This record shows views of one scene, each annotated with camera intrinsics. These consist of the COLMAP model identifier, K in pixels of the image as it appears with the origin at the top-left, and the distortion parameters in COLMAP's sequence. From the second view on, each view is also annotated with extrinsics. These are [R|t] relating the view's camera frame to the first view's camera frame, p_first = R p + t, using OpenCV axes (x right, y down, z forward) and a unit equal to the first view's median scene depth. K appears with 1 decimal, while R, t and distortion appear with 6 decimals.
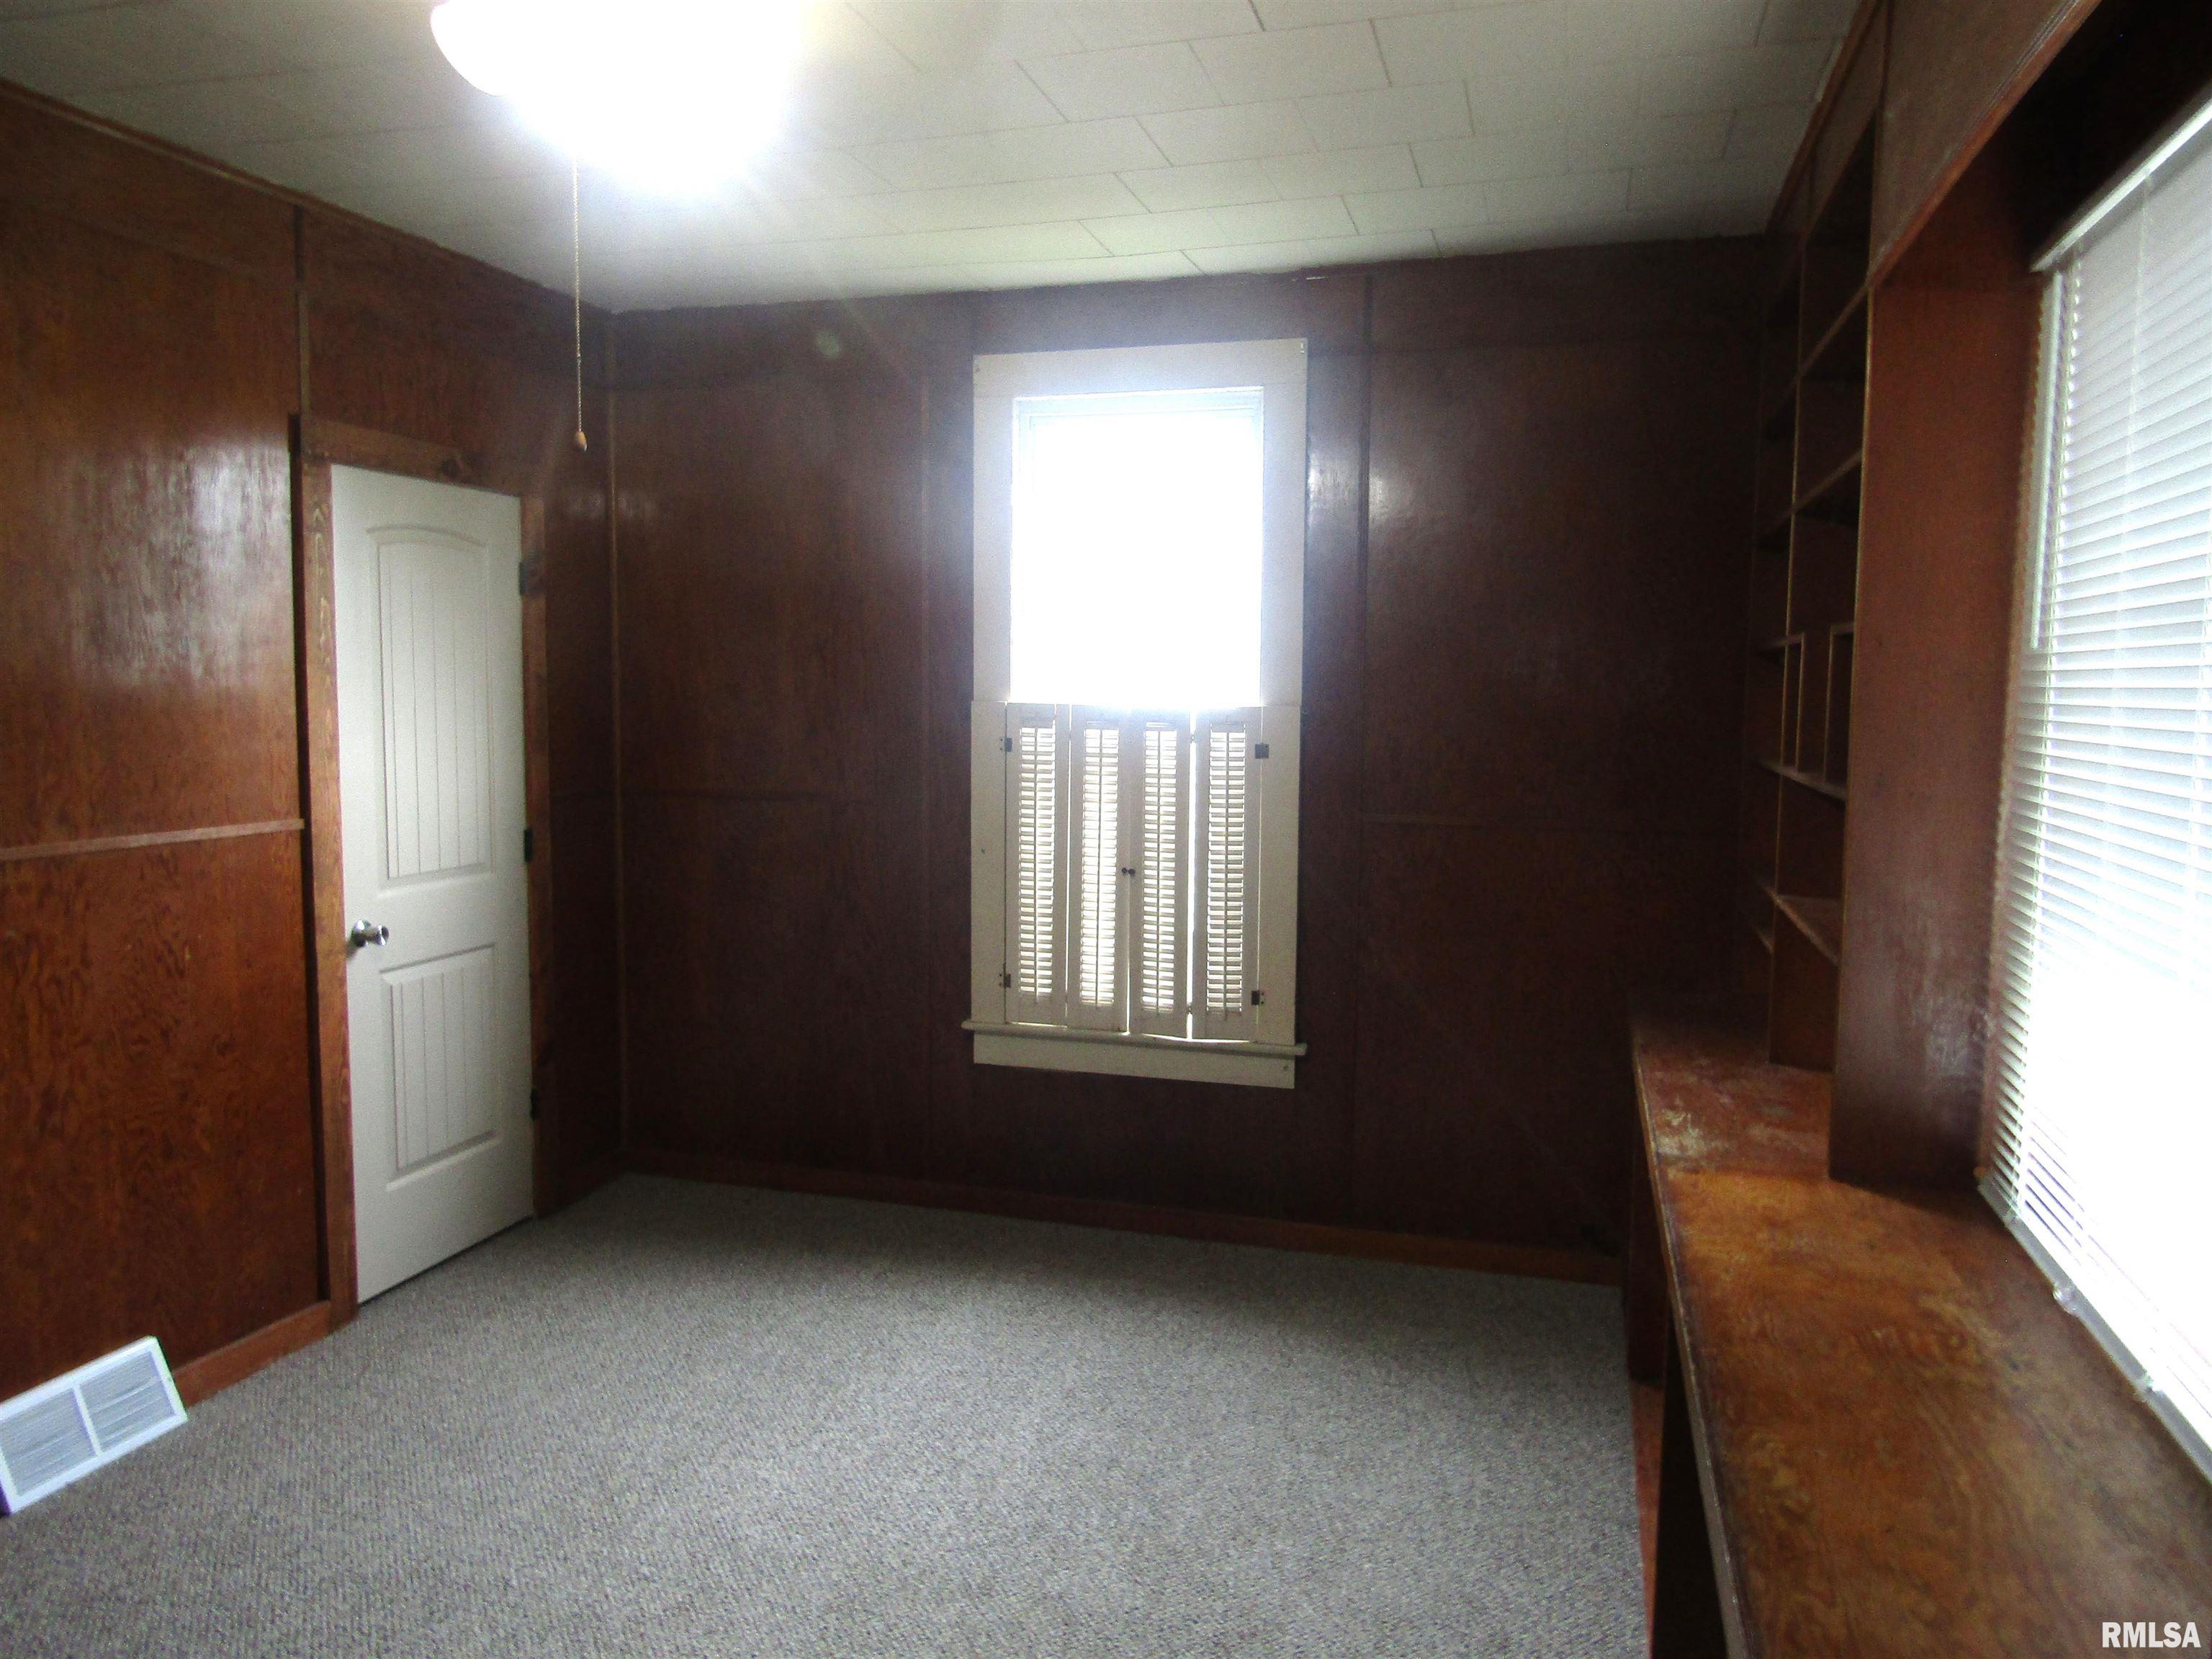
lens RADIAL K [[1565.3, 0, 1100.4], [0, 1565.3, 828.2], [0, 0, 1]] dist [-0.018146, 0.011739]
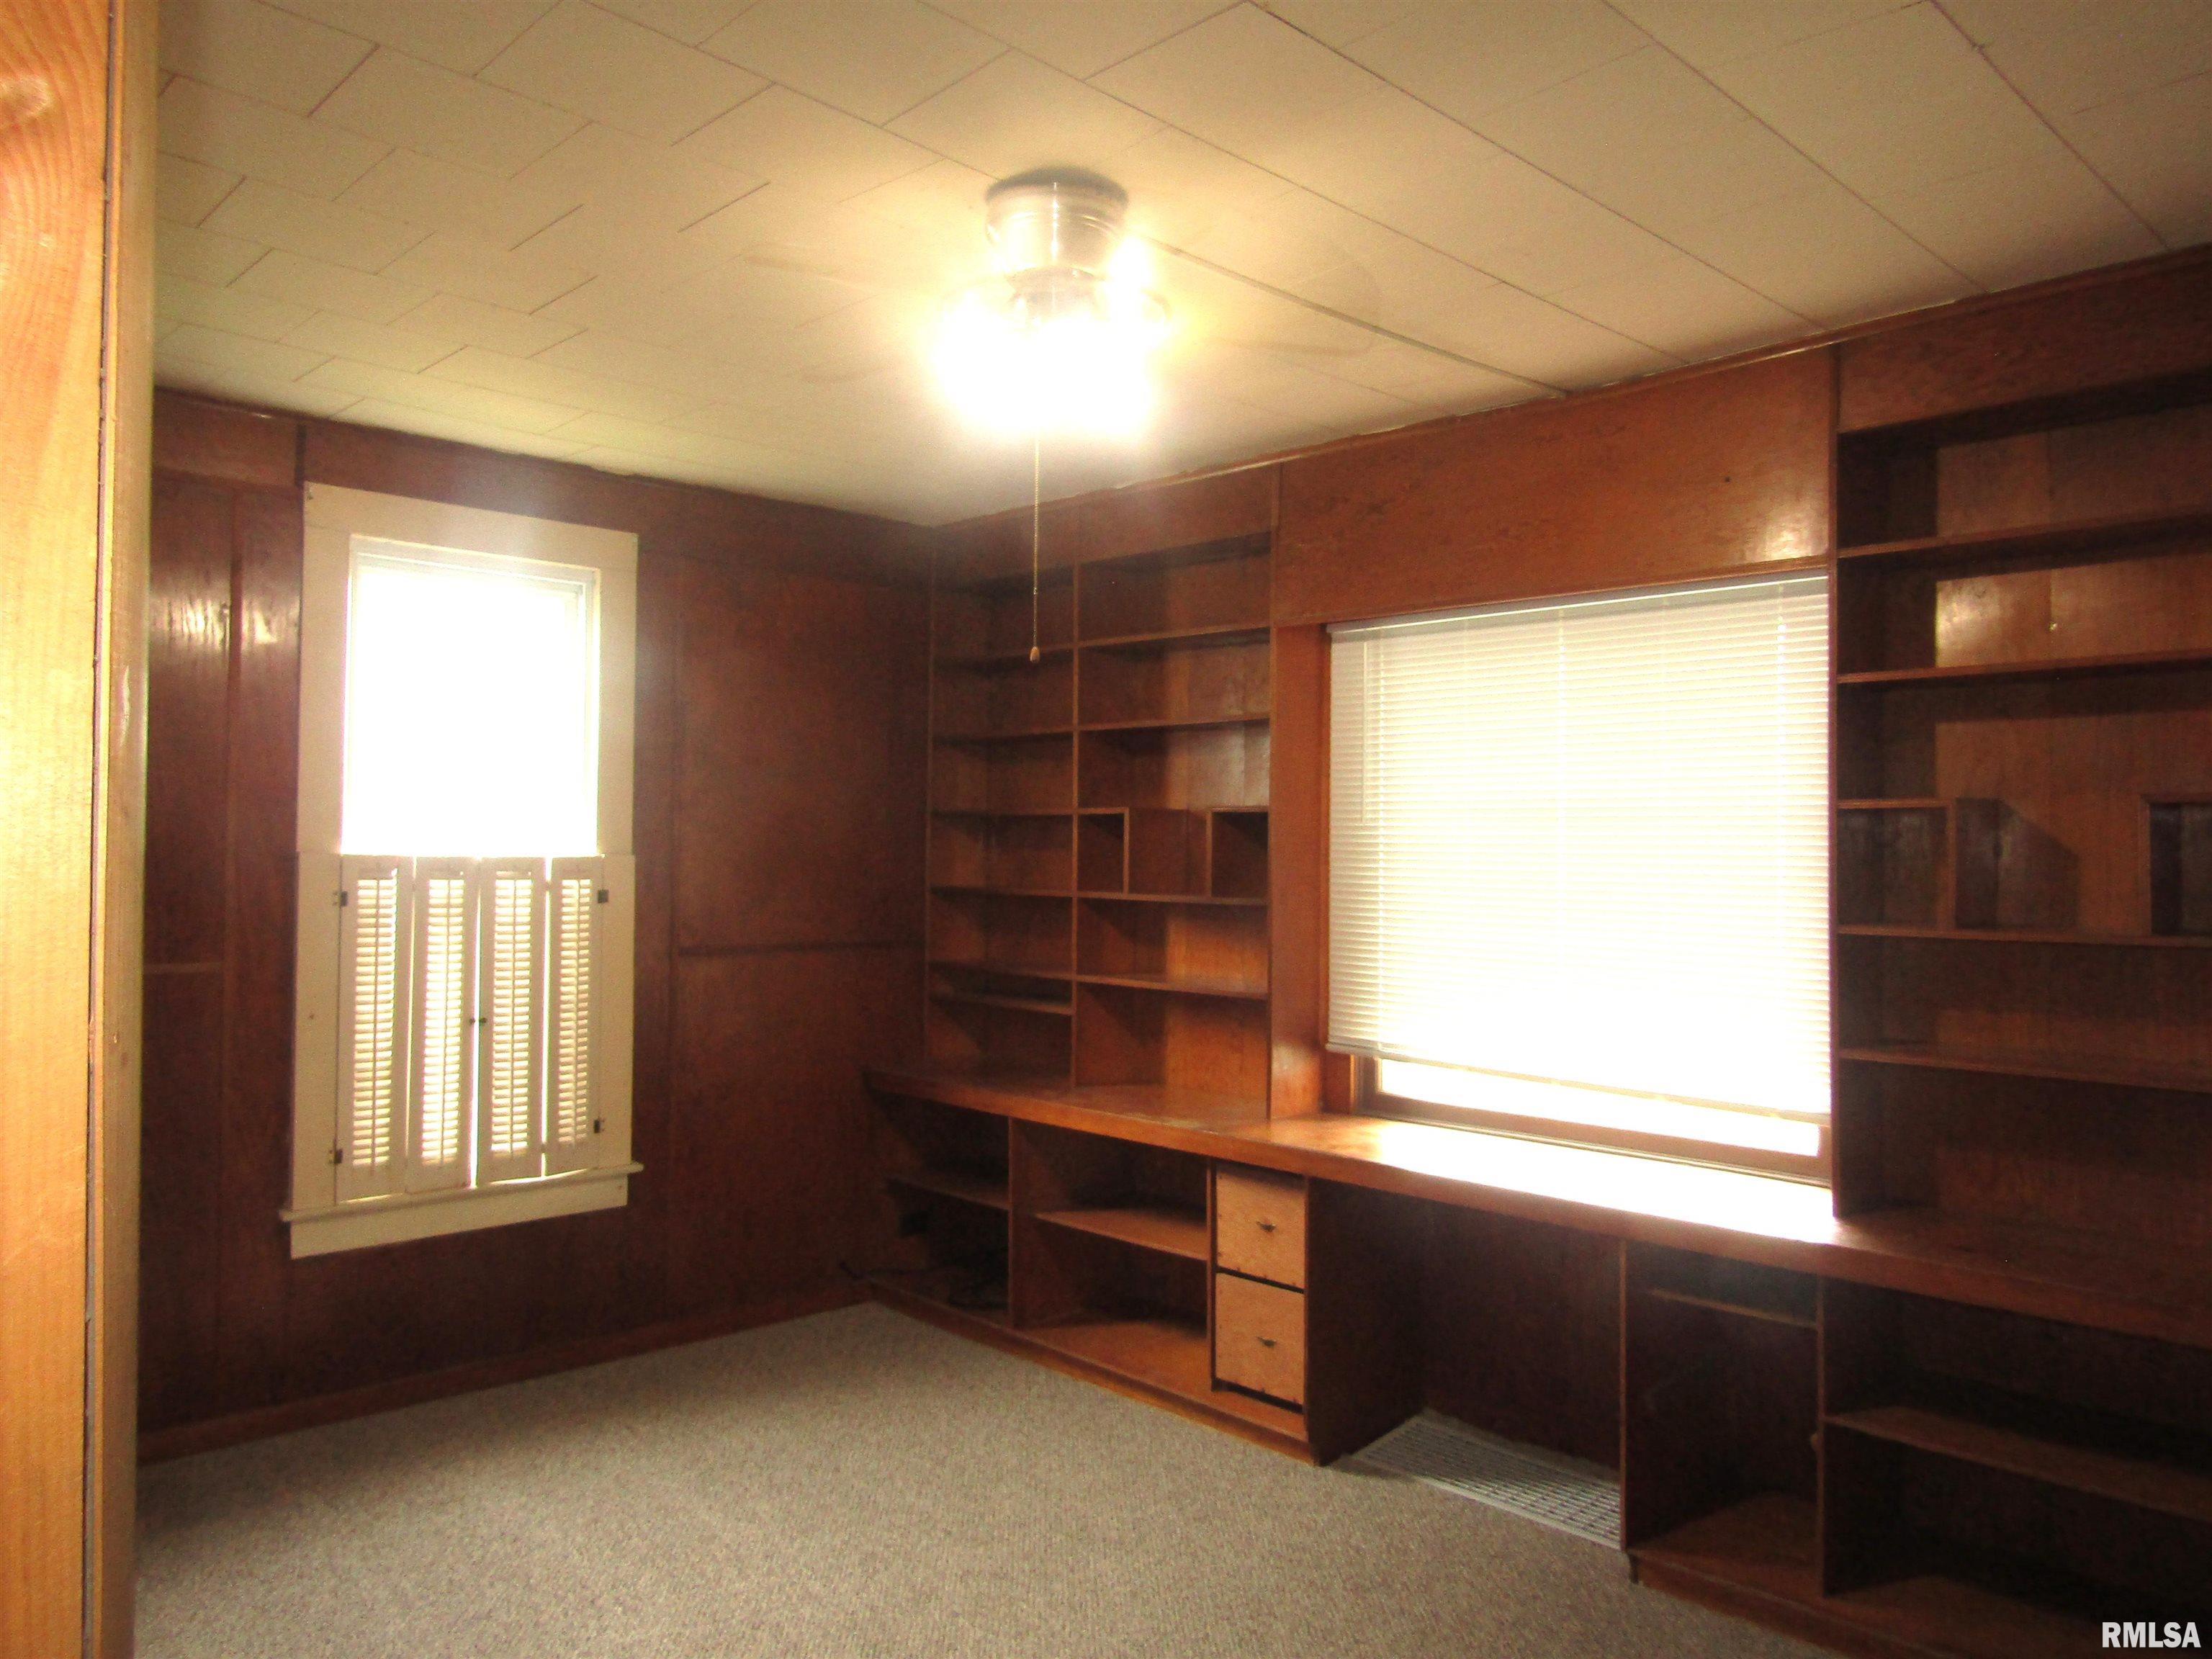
lens RADIAL K [[1583.9, 0, 1095.6], [0, 1583.9, 831.6], [0, 0, 1]] dist [-0.005338, 0.003268]
pose [[0.489452, 0.006086, 0.872009, -0.672506], [0.070642, 0.996412, -0.046606, -0.018060], [-0.869164, 0.084412, 0.487266, 0.153855]]
